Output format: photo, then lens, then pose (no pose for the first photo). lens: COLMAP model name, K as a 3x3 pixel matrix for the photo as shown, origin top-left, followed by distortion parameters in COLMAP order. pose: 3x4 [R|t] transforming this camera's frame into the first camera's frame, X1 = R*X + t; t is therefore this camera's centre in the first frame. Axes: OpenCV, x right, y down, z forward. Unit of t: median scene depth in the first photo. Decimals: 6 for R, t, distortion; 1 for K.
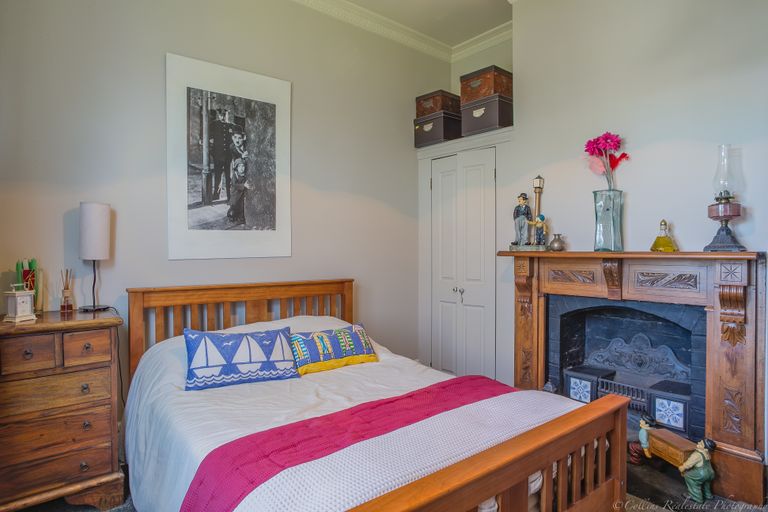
lens RADIAL K [[438.1, 0, 386.5], [0, 438.1, 253.6], [0, 0, 1]] dist [0.002578, -0.000761]
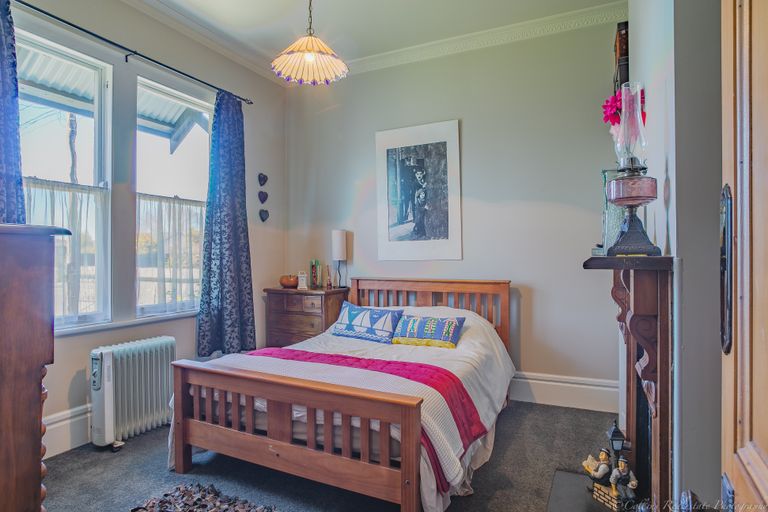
lens RADIAL K [[438.1, 0, 390.0], [0, 438.1, 258.1], [0, 0, 1]] dist [0.002578, -0.000761]
pose [[0.453230, 0.003691, -0.891386, 0.865763], [-0.004608, 0.999988, 0.001798, 0.000340], [0.891382, 0.003293, 0.453242, 0.289302]]
